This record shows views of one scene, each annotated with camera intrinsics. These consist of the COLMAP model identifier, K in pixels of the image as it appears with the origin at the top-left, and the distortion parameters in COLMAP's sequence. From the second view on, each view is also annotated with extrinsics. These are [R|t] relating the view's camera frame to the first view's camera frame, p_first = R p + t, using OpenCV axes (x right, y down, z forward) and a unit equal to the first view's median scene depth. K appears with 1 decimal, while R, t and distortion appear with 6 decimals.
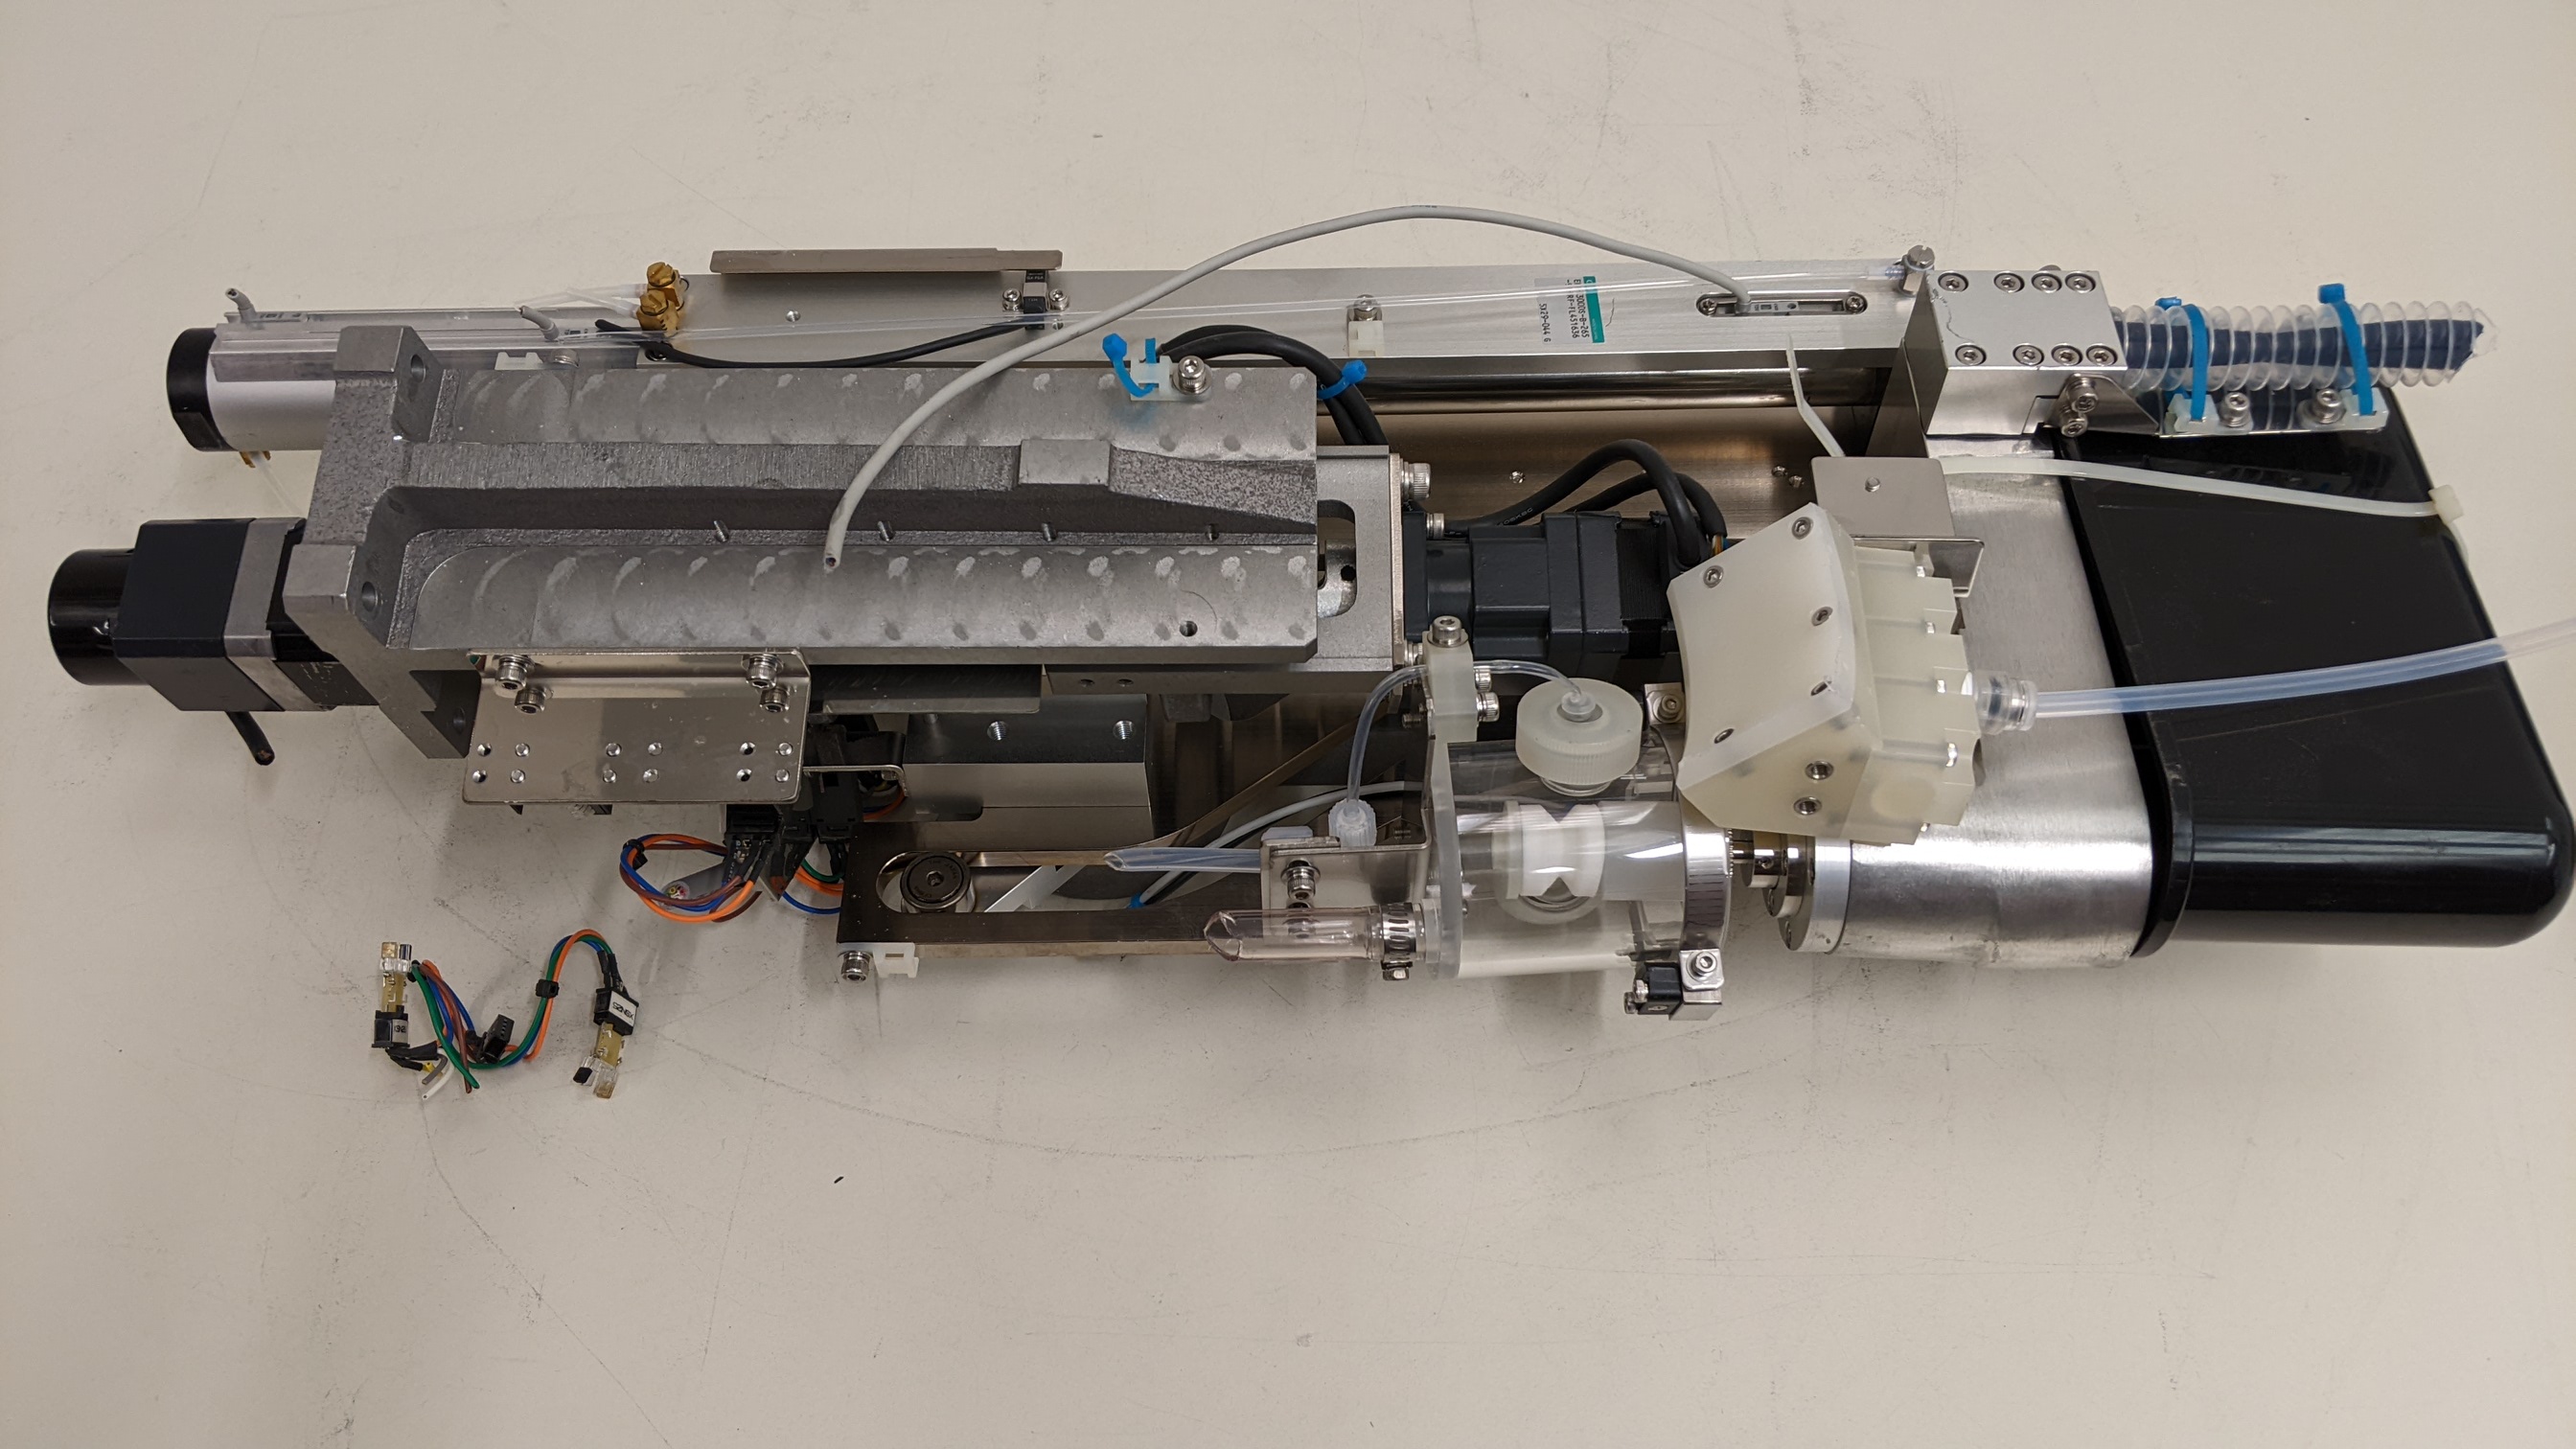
lens RADIAL K [[2019.7, 0, 1272.6], [0, 2019.7, 737.8], [0, 0, 1]] dist [-0.015905, -0.011545]
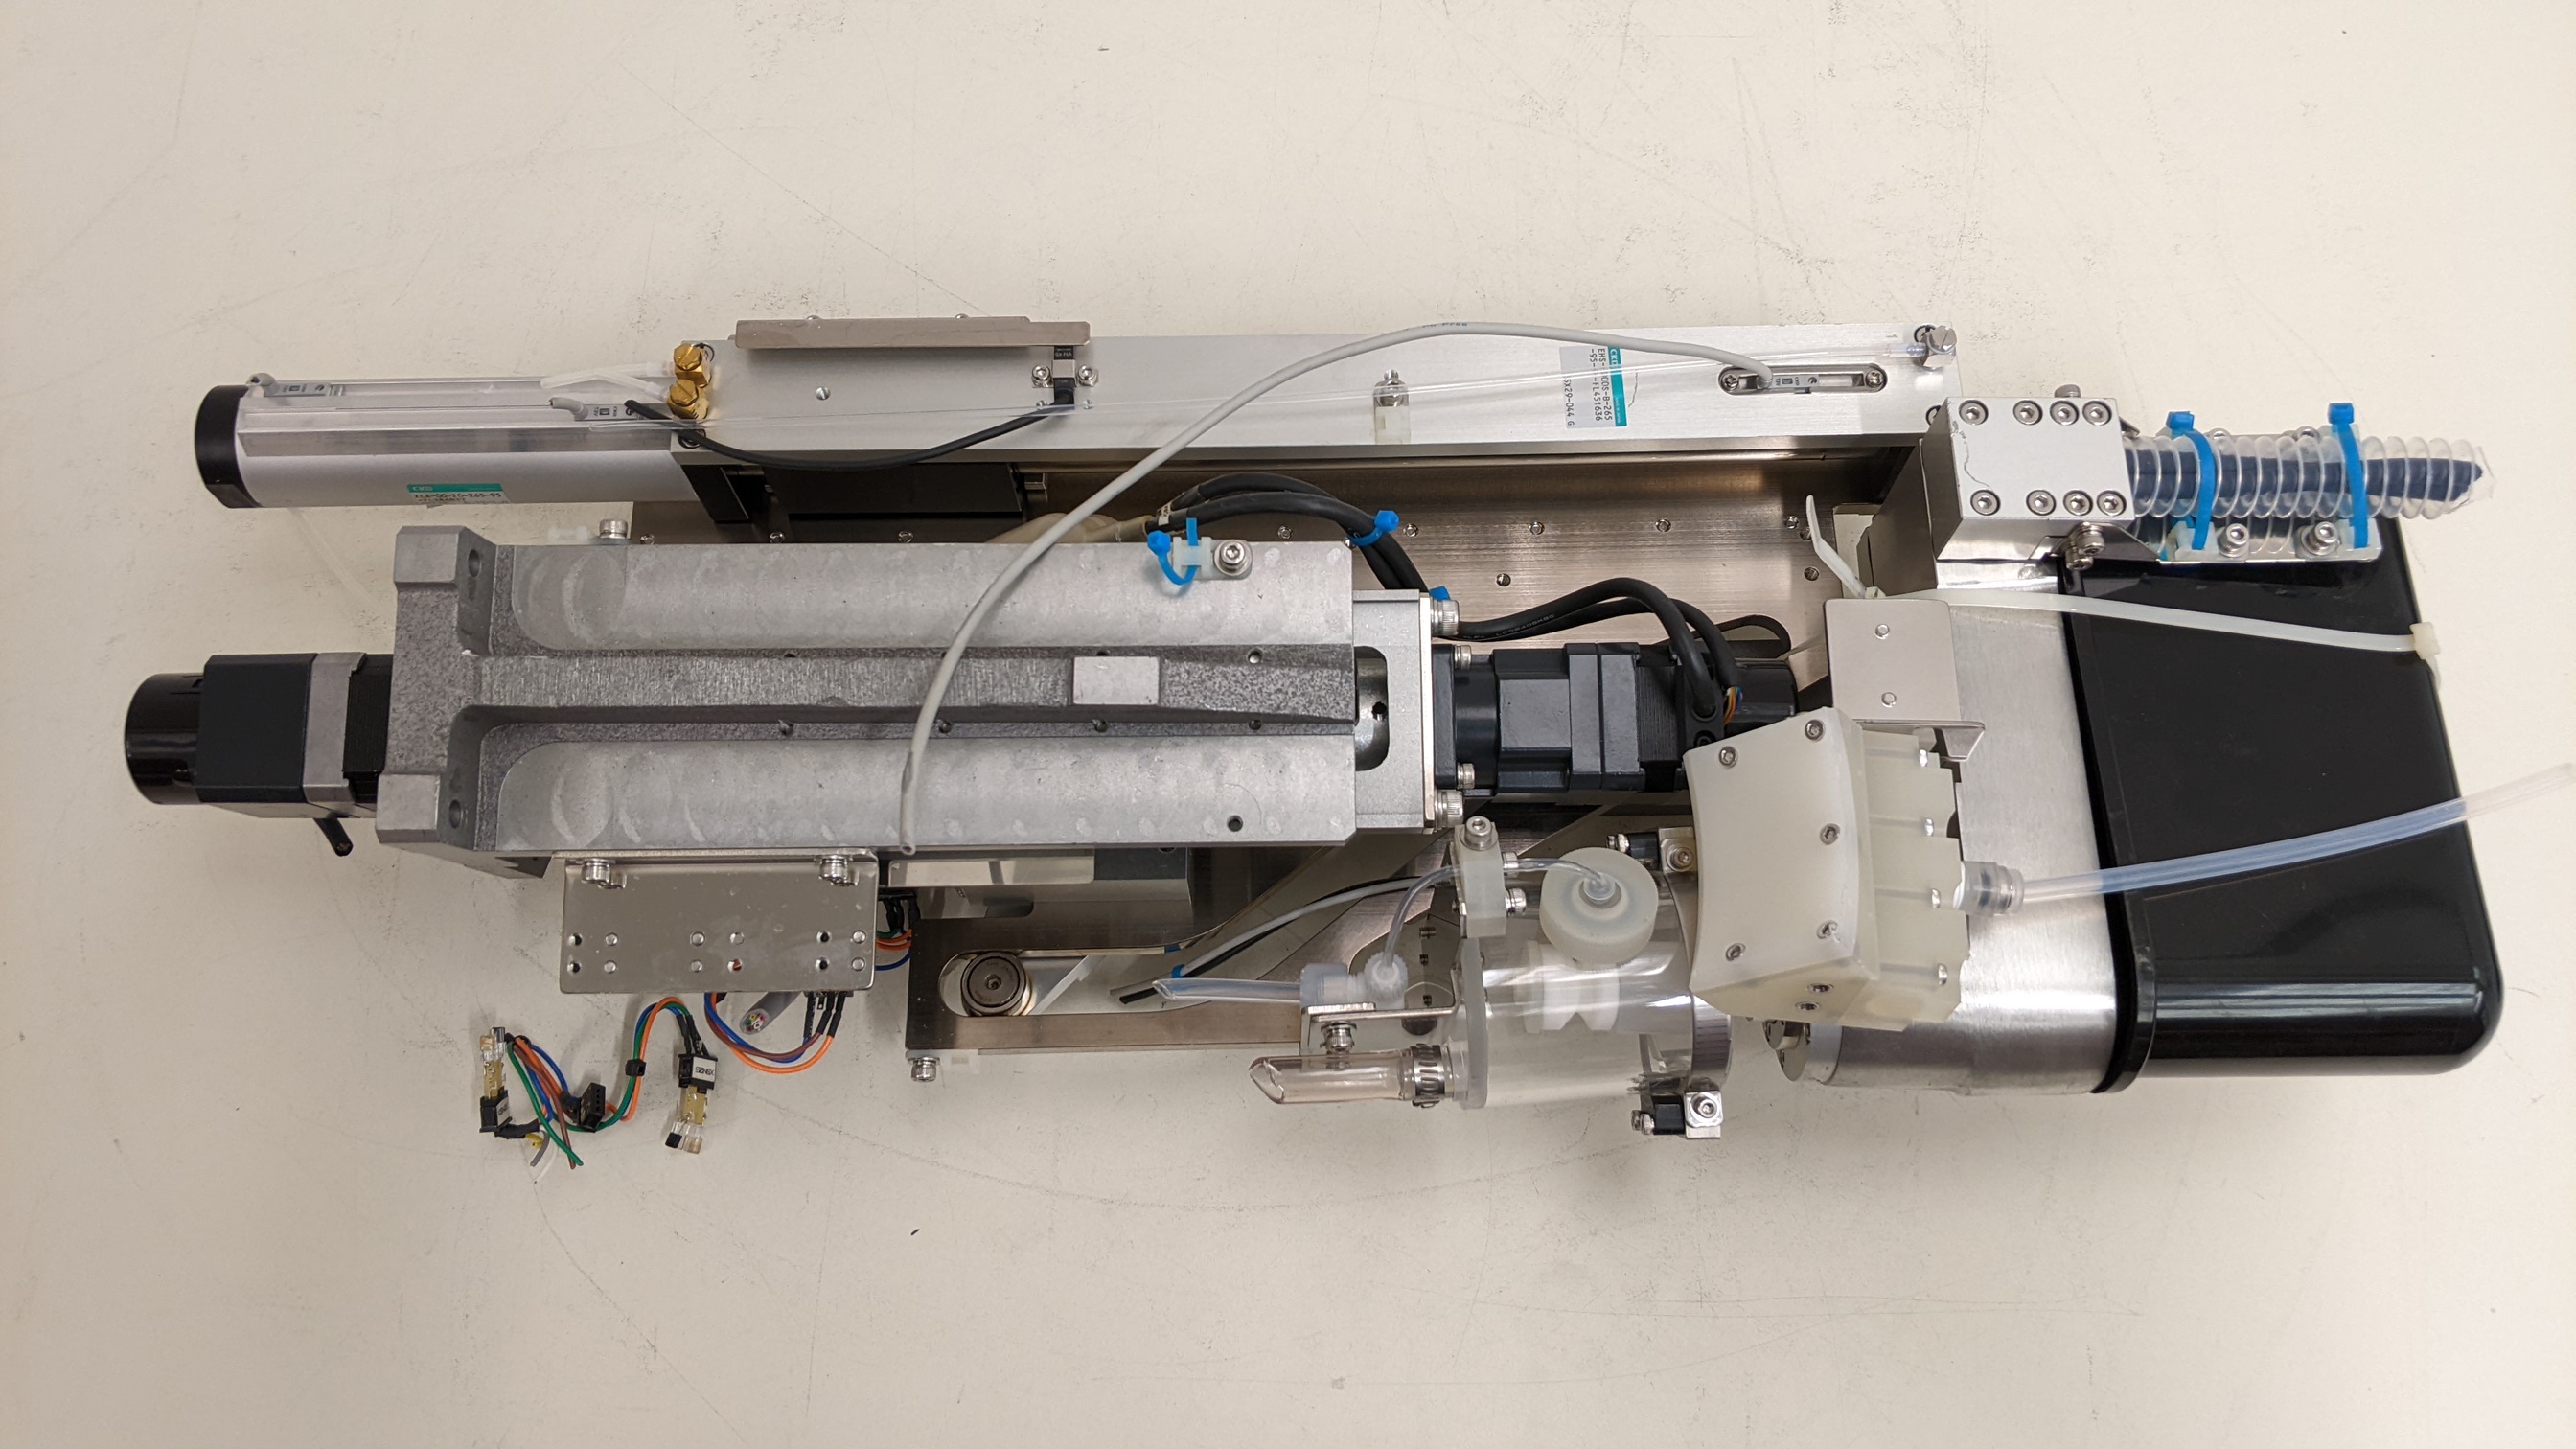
lens RADIAL K [[2019.7, 0, 1290.1], [0, 2019.7, 702.2], [0, 0, 1]] dist [-0.015905, -0.011545]
pose [[0.999733, -0.008529, 0.021497, -0.031714], [0.003533, 0.974923, 0.222516, -0.317735], [-0.022856, -0.222381, 0.974692, -0.018484]]
